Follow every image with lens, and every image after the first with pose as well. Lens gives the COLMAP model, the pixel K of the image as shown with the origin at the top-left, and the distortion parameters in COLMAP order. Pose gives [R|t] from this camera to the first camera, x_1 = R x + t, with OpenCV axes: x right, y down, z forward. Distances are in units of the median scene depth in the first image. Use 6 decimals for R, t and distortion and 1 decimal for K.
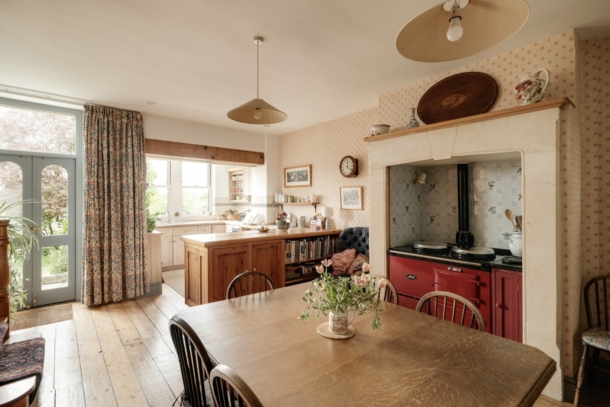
lens RADIAL K [[296.6, 0, 305.2], [0, 296.6, 200.9], [0, 0, 1]] dist [0.003867, 0.000306]
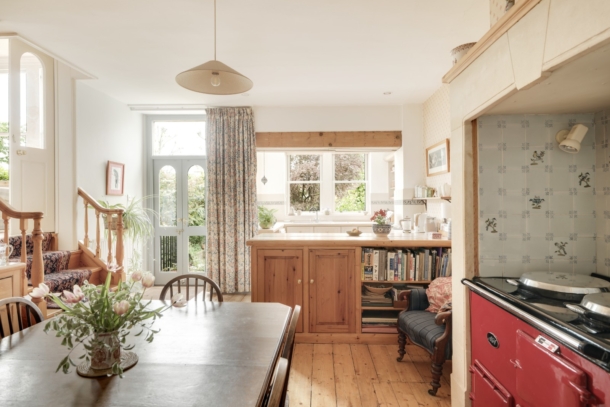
lens RADIAL K [[349.0, 0, 304.9], [0, 349.0, 204.1], [0, 0, 1]] dist [-0.008875, -0.001282]
pose [[0.742733, 0.002804, -0.669581, 0.395888], [-0.000049, 0.999991, 0.004134, 0.023642], [0.669587, -0.003038, 0.742727, 0.288747]]
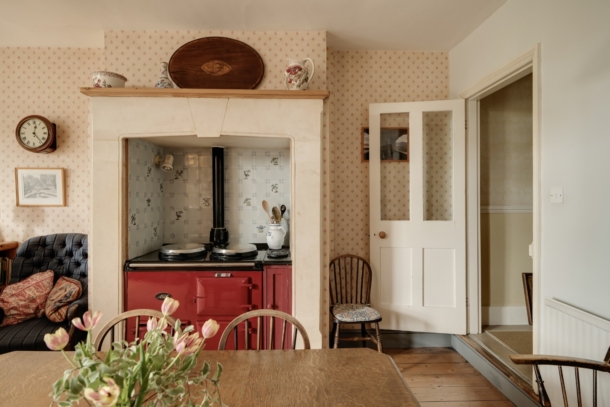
lens RADIAL K [[326.7, 0, 305.6], [0, 326.7, 194.8], [0, 0, 1]] dist [-0.008294, -0.000600]
pose [[0.610848, 0.004601, 0.791735, -0.043591], [0.001581, 0.999974, -0.007031, 0.013259], [-0.791746, 0.005546, 0.610825, 0.195142]]
